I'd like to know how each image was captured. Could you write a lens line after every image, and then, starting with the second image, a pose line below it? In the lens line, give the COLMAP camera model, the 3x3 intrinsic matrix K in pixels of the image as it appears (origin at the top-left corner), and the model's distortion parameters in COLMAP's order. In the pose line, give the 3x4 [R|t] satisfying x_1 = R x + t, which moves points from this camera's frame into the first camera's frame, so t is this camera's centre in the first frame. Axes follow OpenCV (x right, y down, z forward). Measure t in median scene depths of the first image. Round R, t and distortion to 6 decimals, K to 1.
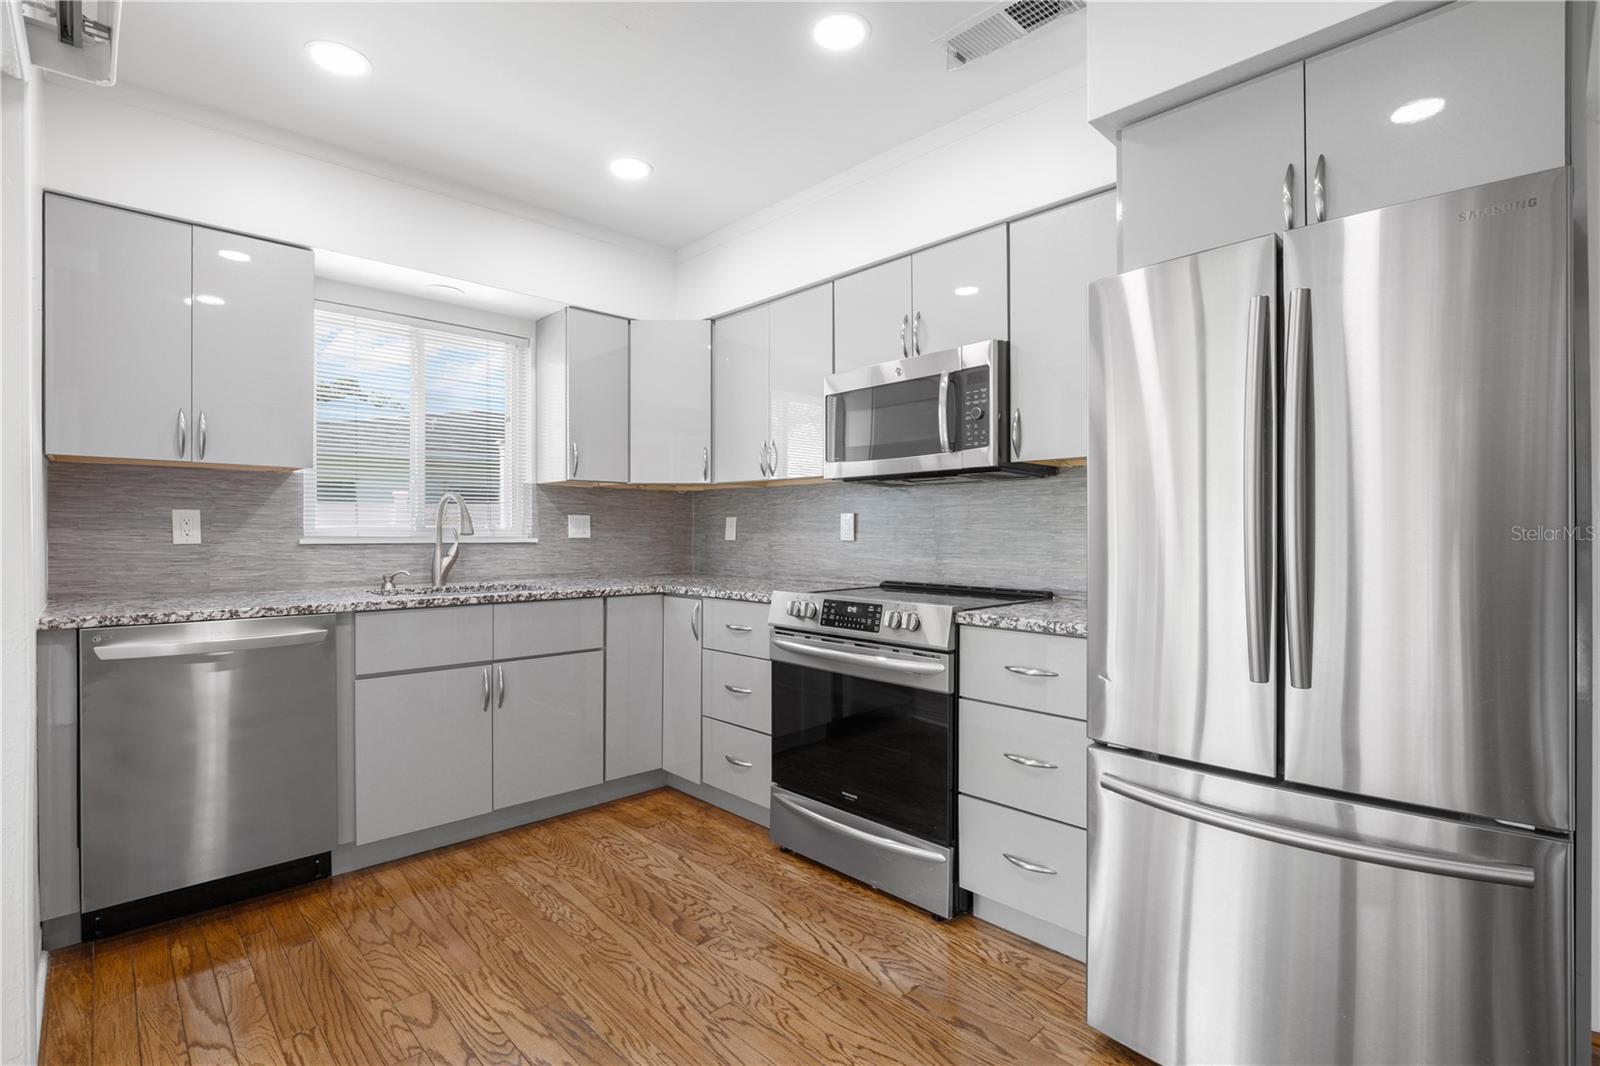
lens RADIAL K [[731.2, 0, 791.9], [0, 731.2, 534.3], [0, 0, 1]] dist [-0.011385, -0.001206]
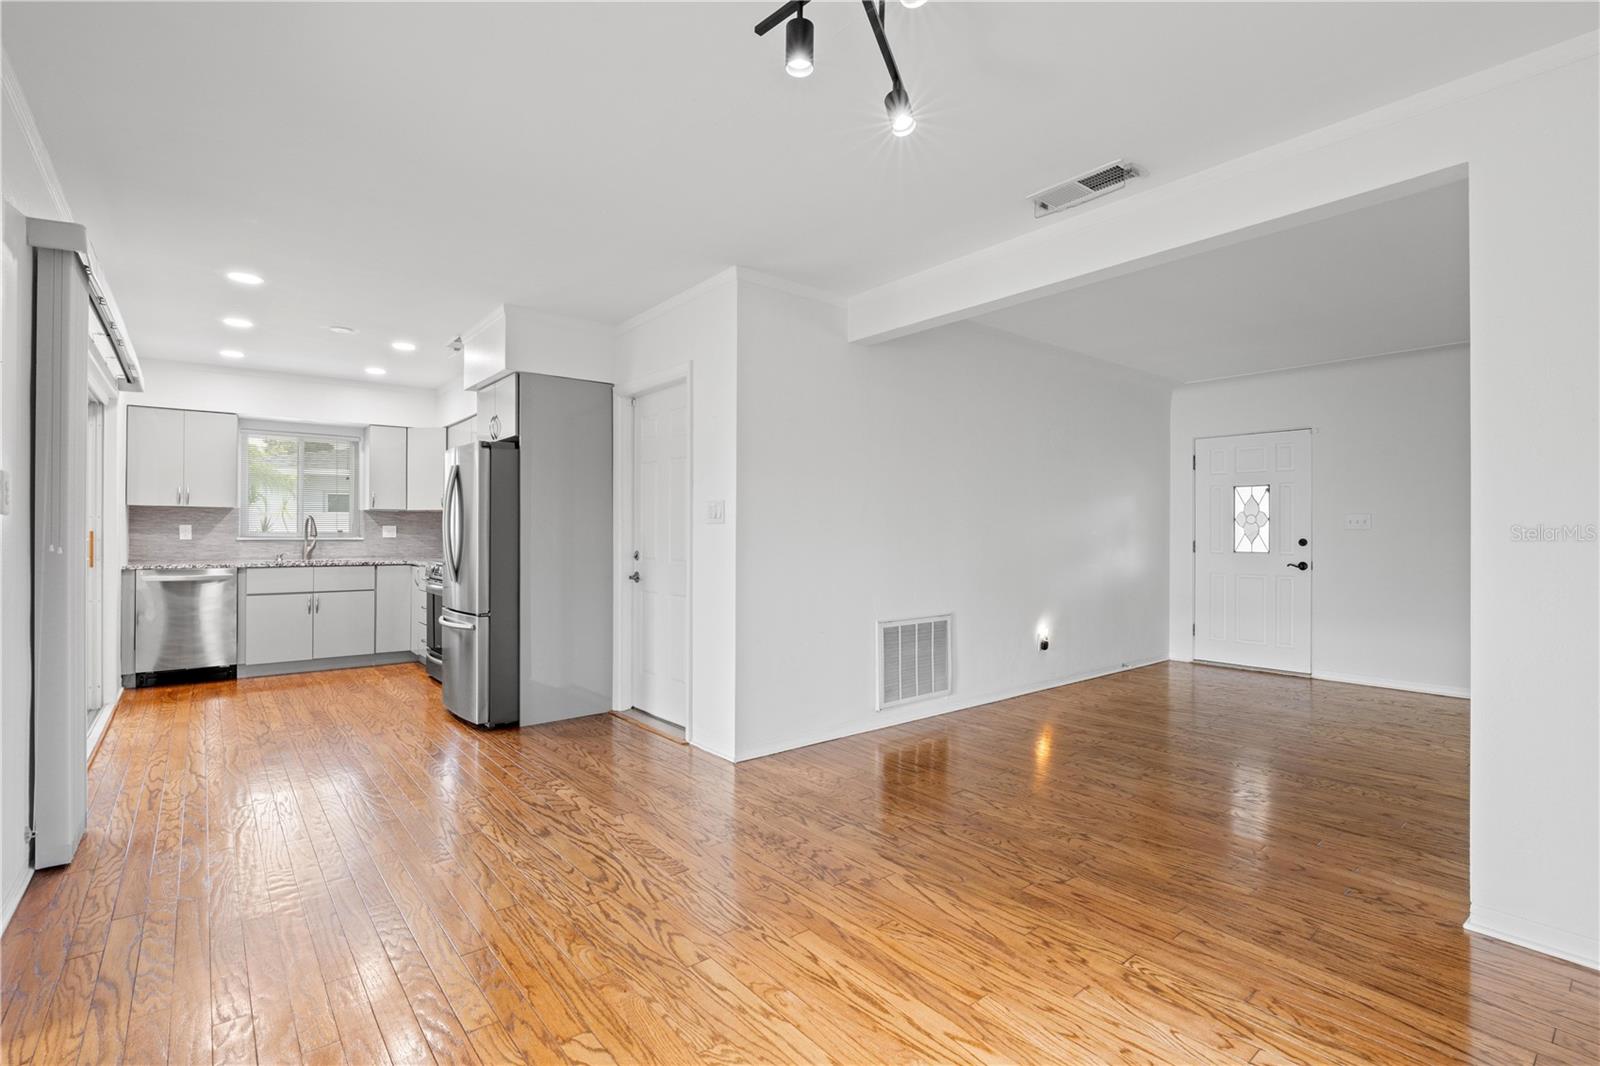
lens RADIAL K [[731.2, 0, 806.5], [0, 731.2, 526.7], [0, 0, 1]] dist [-0.011385, -0.001206]
pose [[0.997592, 0.003431, -0.069269, 1.304716], [-0.003900, 0.999970, -0.006642, -0.020188], [0.069244, 0.006896, 0.997576, -1.174066]]
